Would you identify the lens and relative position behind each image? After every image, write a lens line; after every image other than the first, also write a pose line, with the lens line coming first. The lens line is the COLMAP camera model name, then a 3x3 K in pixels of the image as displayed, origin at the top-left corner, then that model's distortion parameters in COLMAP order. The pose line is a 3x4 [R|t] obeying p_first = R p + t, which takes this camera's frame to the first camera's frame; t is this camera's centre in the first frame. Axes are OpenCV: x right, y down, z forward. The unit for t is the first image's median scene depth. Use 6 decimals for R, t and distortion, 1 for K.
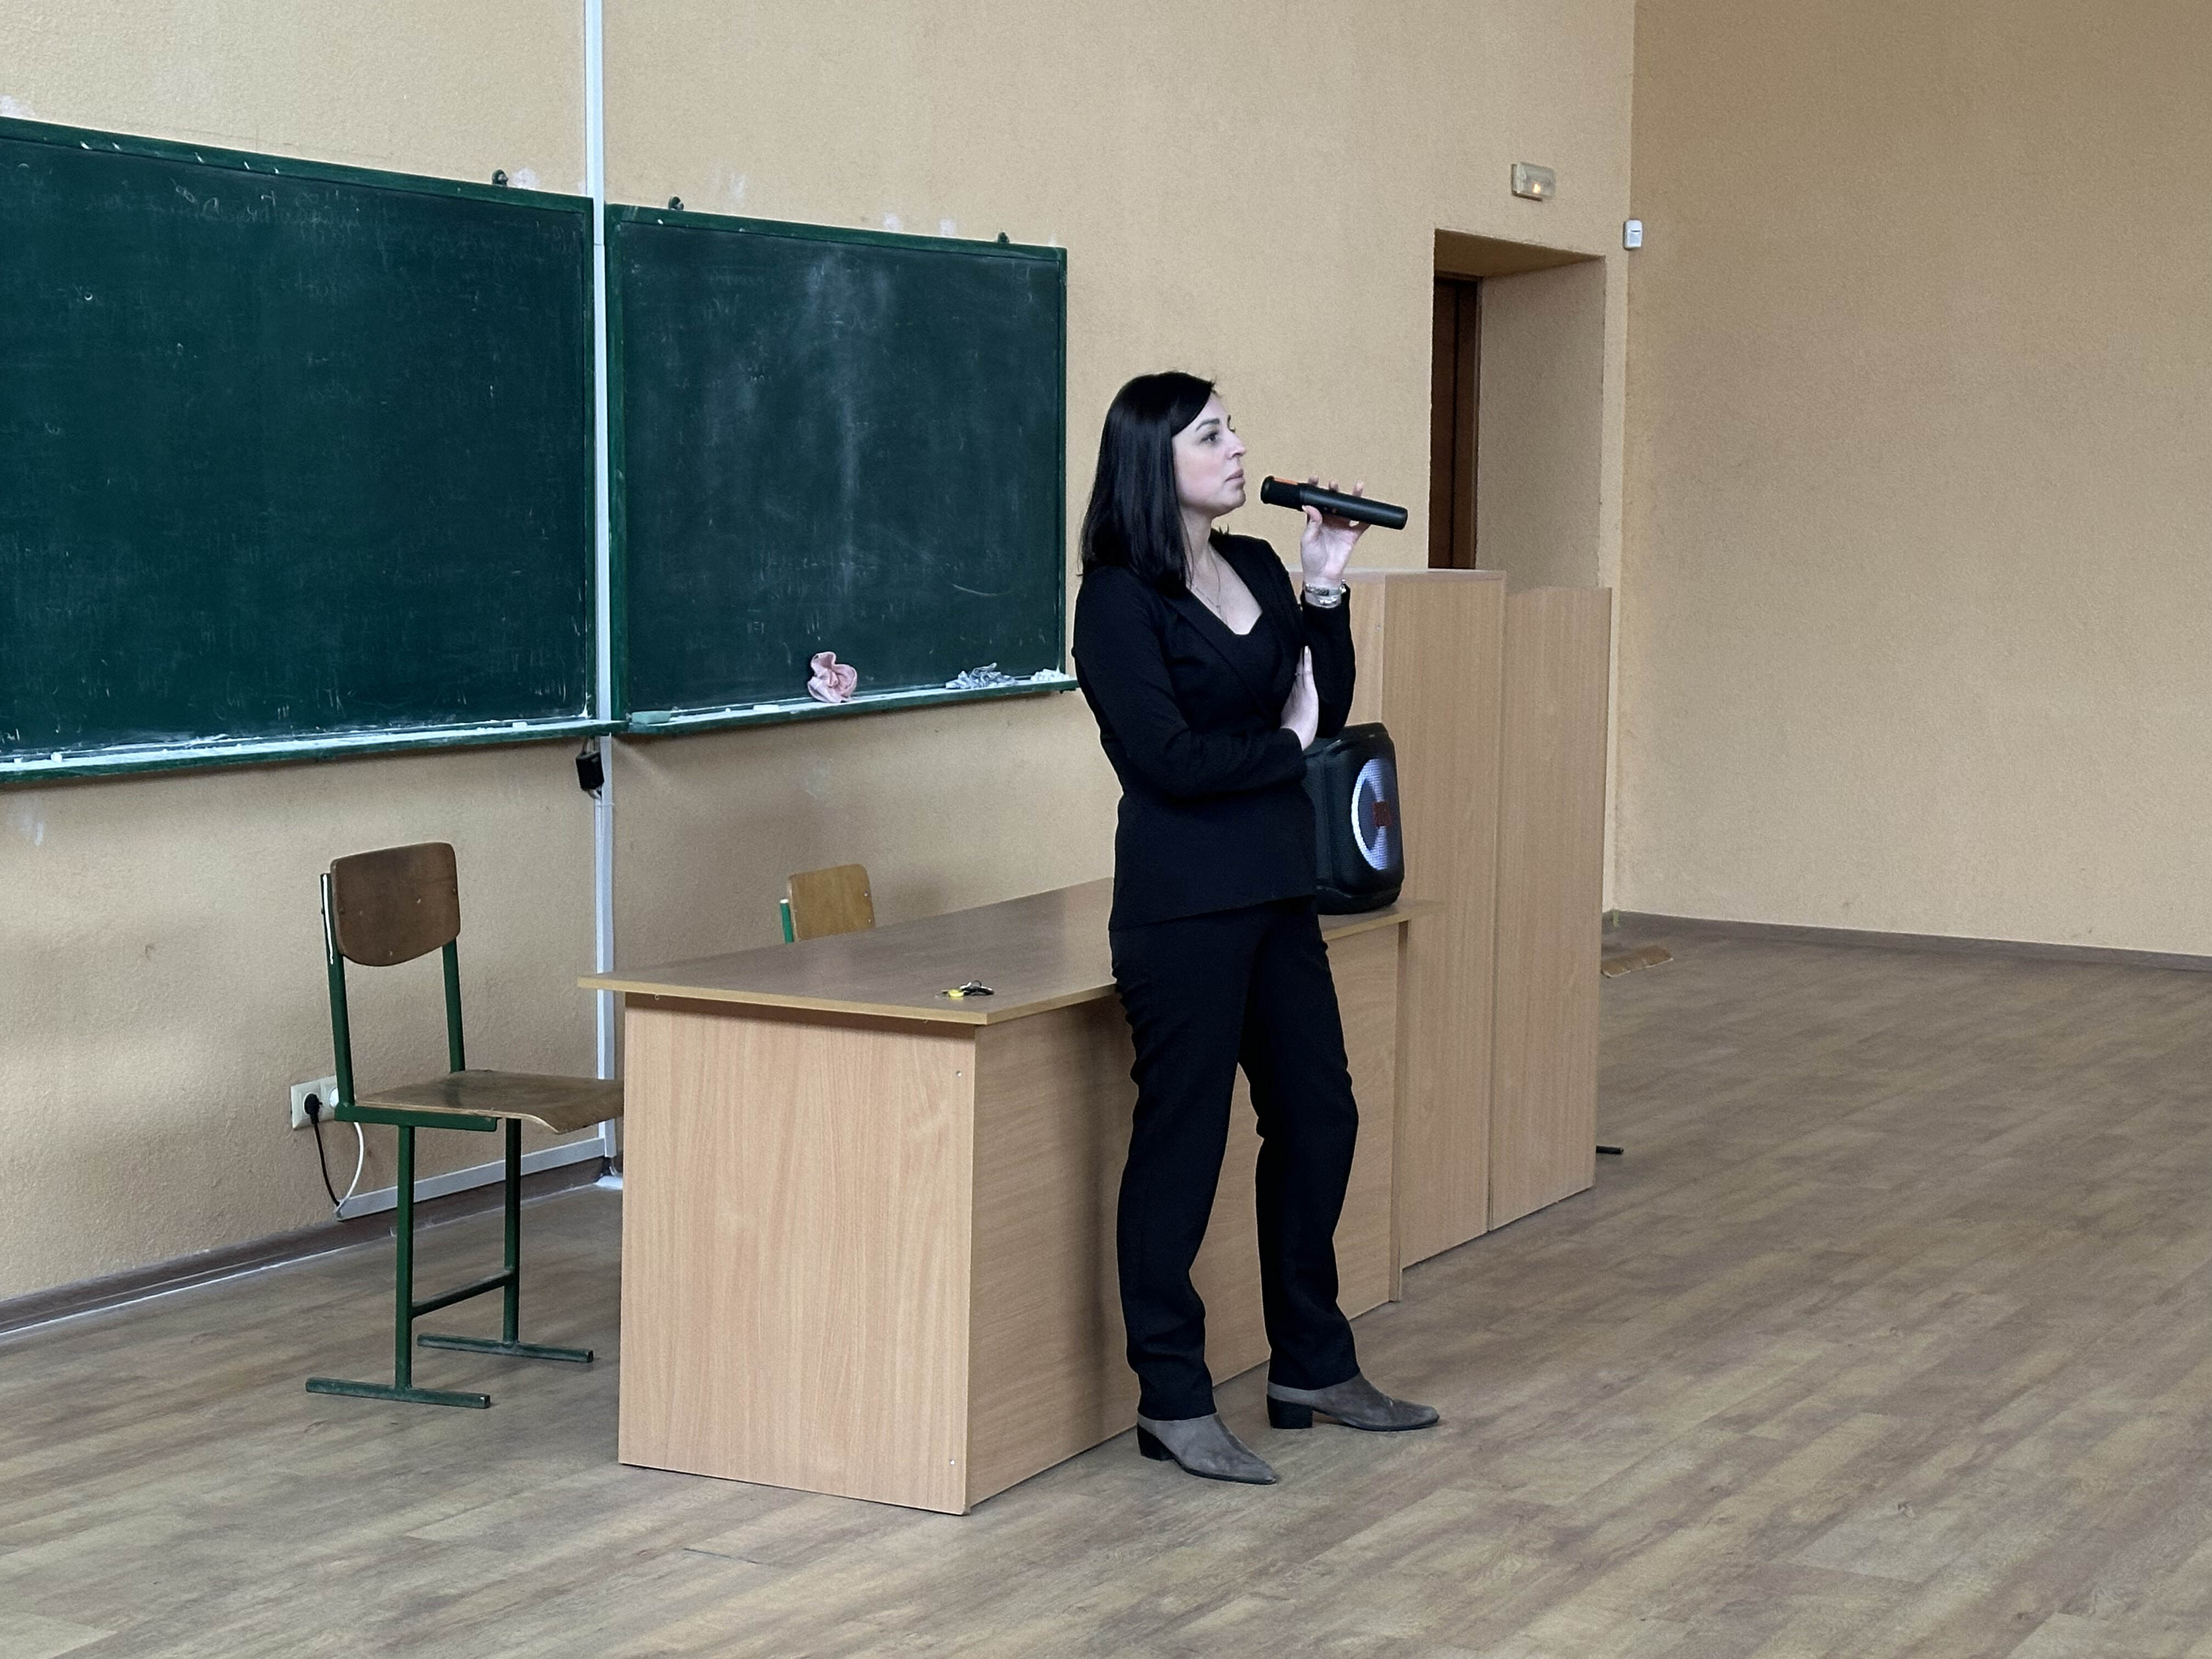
lens RADIAL K [[3665.0, 0, 1106.0], [0, 3665.0, 829.5], [0, 0, 1]] dist [0.160779, 0.015970]
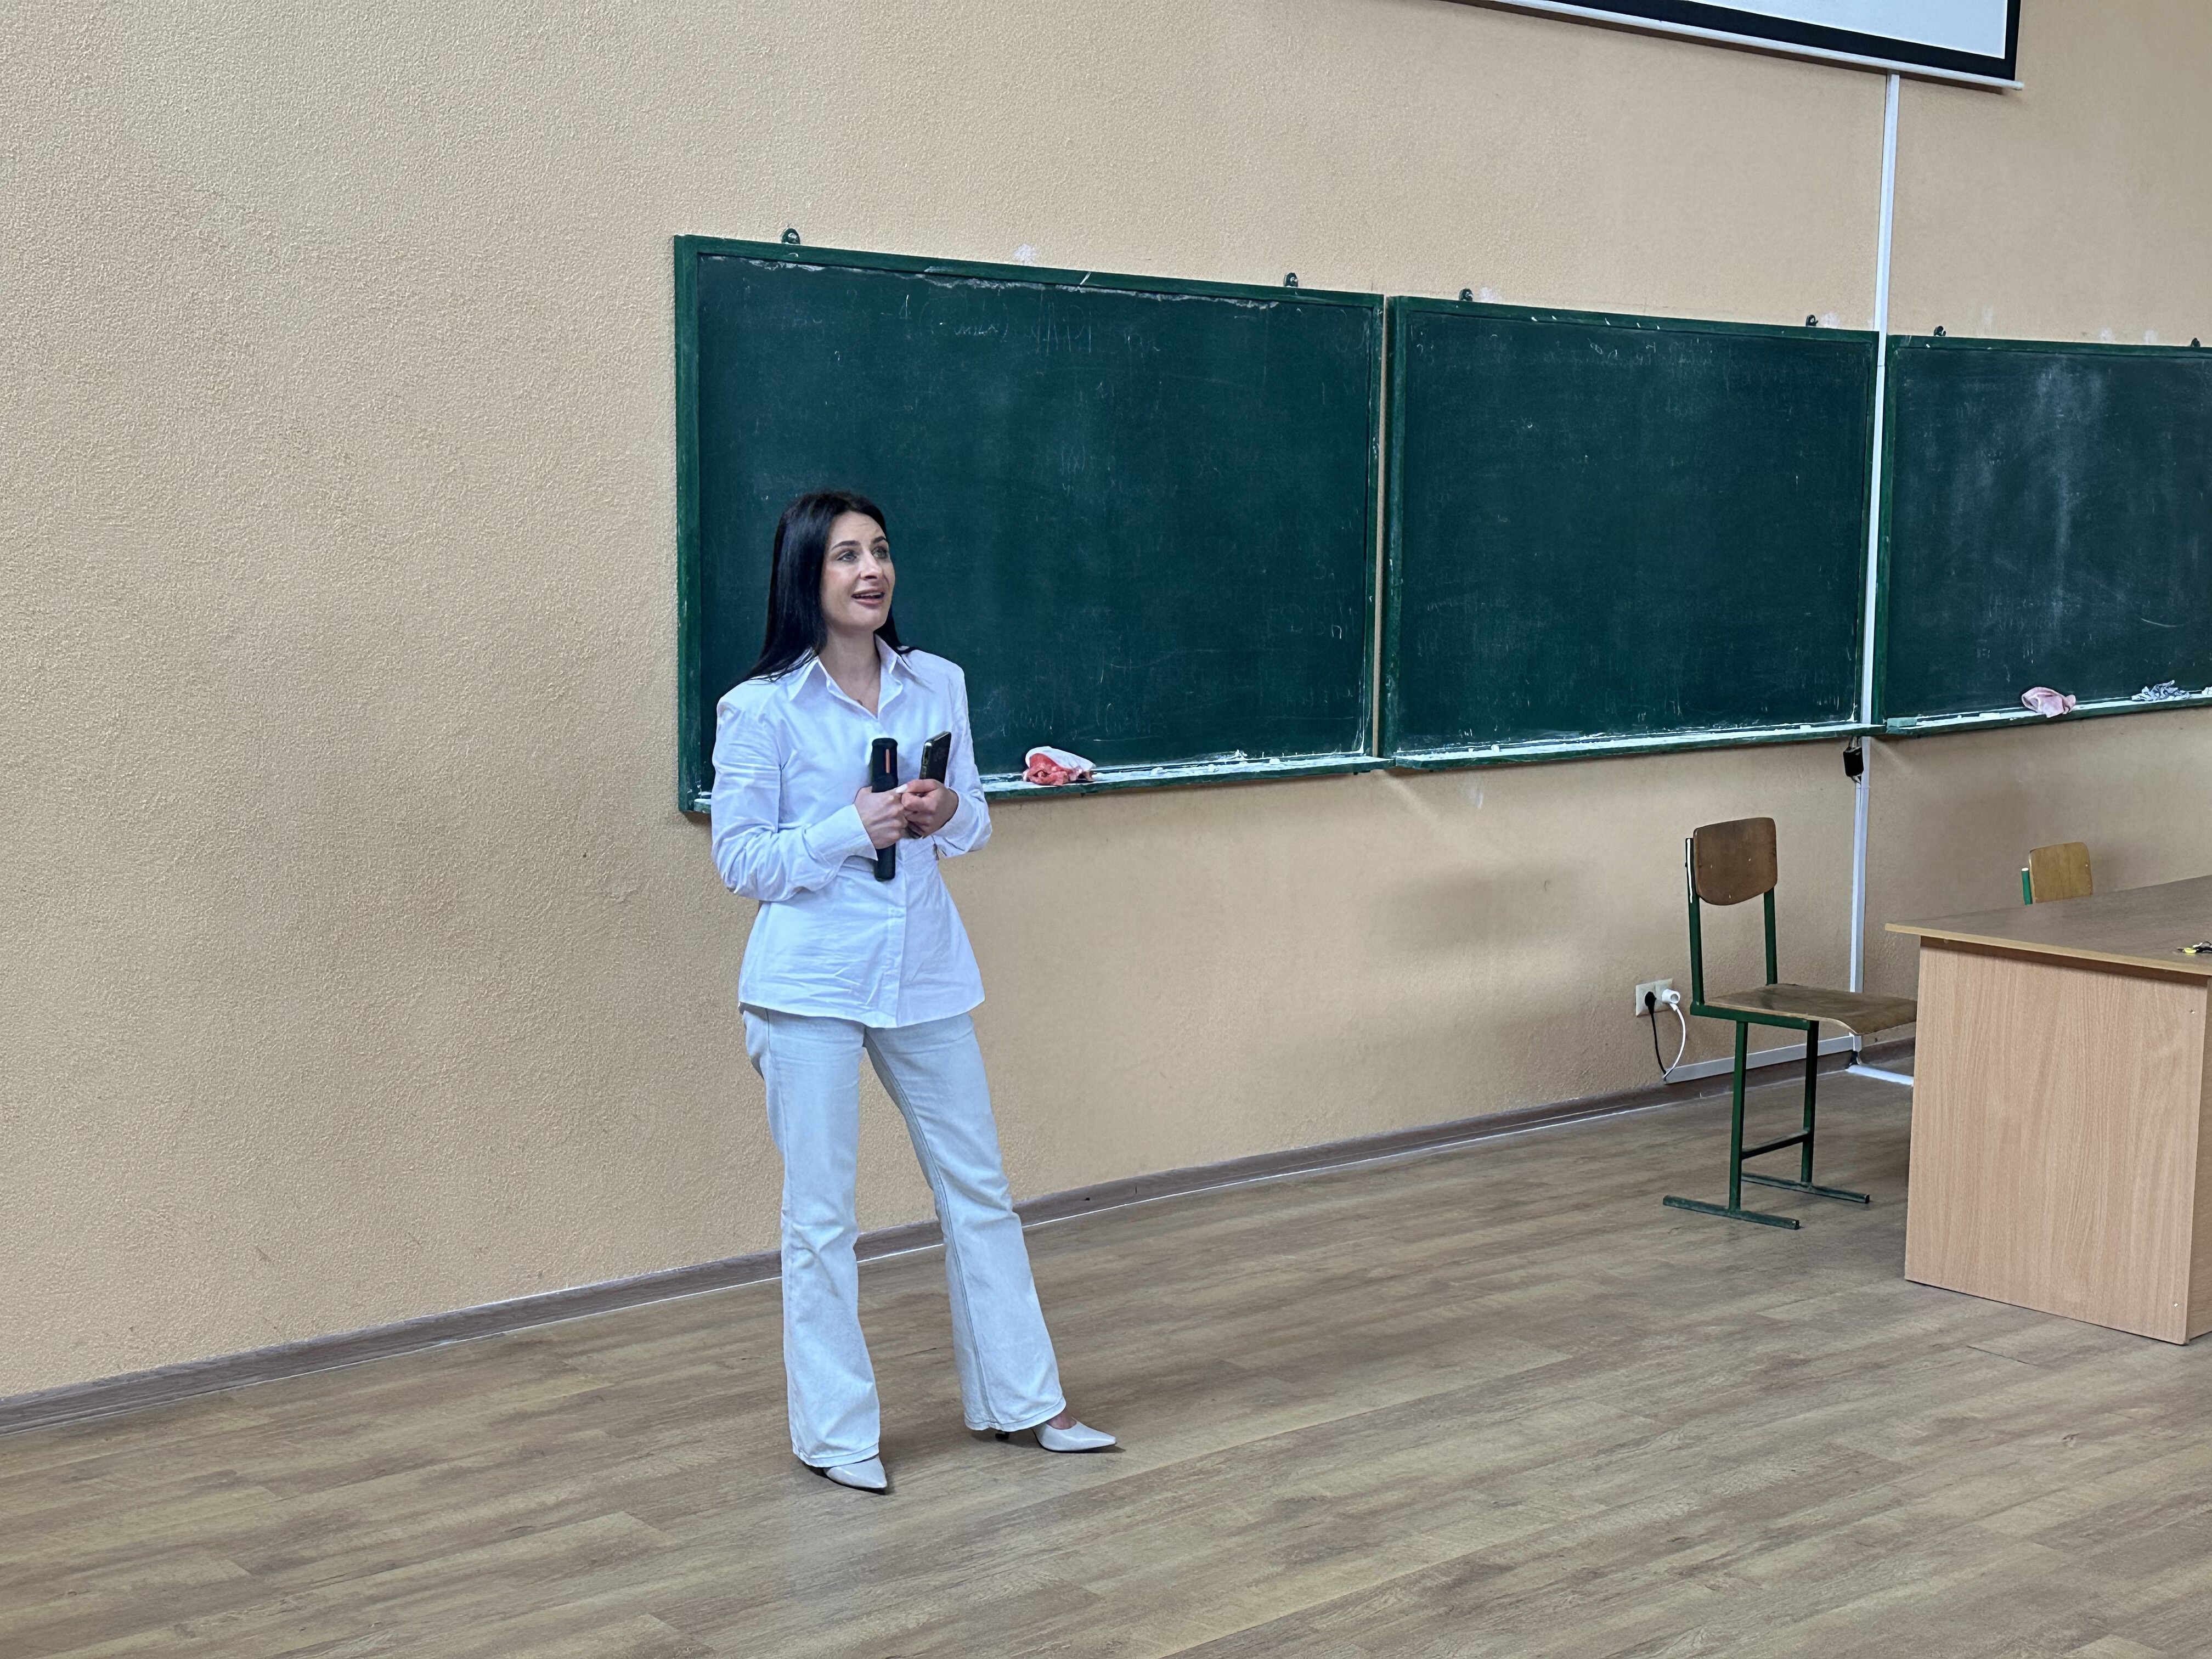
lens RADIAL K [[2864.8, 0, 1135.1], [0, 2864.8, 836.1], [0, 0, 1]] dist [0.199414, -0.358467]
pose [[0.942248, 0.037504, -0.332810, -0.041924], [-0.030520, 0.999191, 0.026188, -0.010163], [0.333523, -0.014518, 0.942630, -0.093092]]
